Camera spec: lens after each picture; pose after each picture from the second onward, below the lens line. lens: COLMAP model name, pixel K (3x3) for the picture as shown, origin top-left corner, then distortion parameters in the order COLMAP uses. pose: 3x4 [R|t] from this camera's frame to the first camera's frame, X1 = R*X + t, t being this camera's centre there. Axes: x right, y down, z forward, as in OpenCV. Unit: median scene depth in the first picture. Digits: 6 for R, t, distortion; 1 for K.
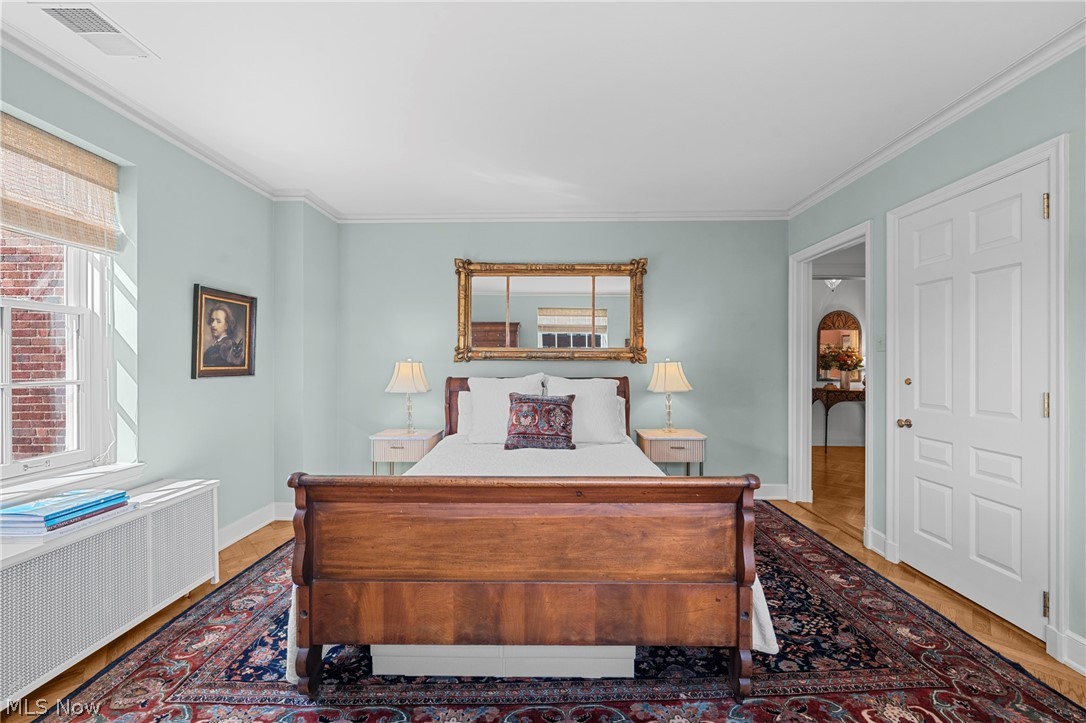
lens RADIAL K [[417.5, 0, 543.0], [0, 417.5, 361.5], [0, 0, 1]] dist [-0.004197, -0.000107]
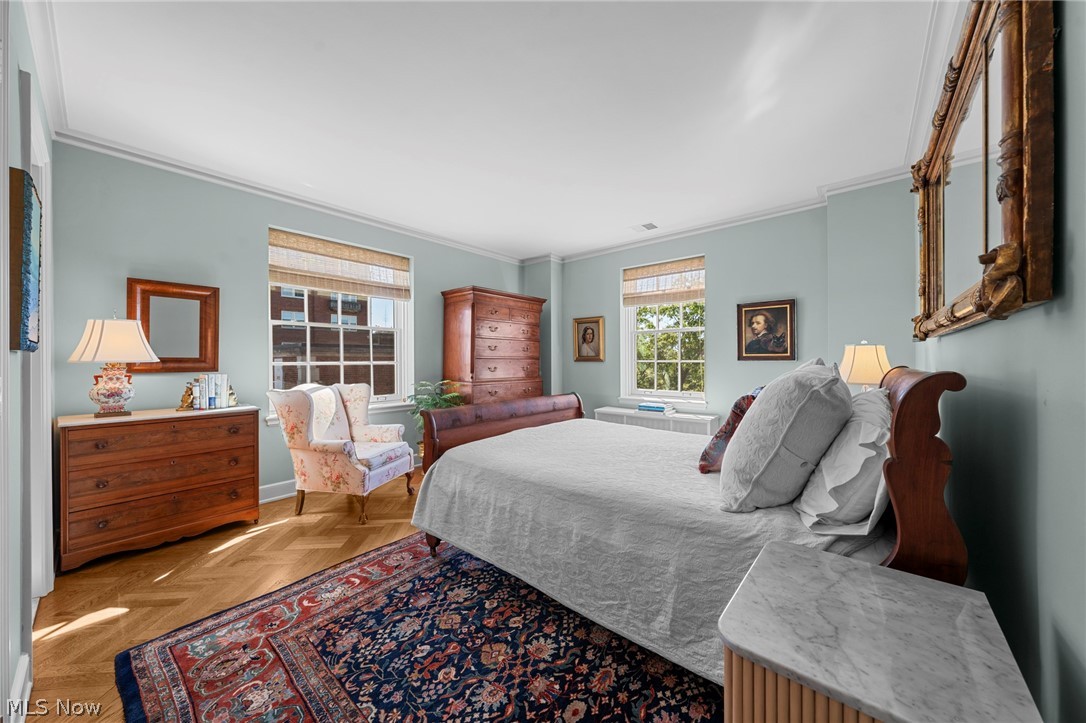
lens RADIAL K [[388.6, 0, 543.0], [0, 388.6, 361.5], [0, 0, 1]] dist [-0.000412, -0.000041]
pose [[-0.647579, 0.001501, -0.761997, 0.931196], [0.001988, 0.999998, 0.000280, 0.045512], [0.761996, -0.001334, -0.647581, 1.593851]]
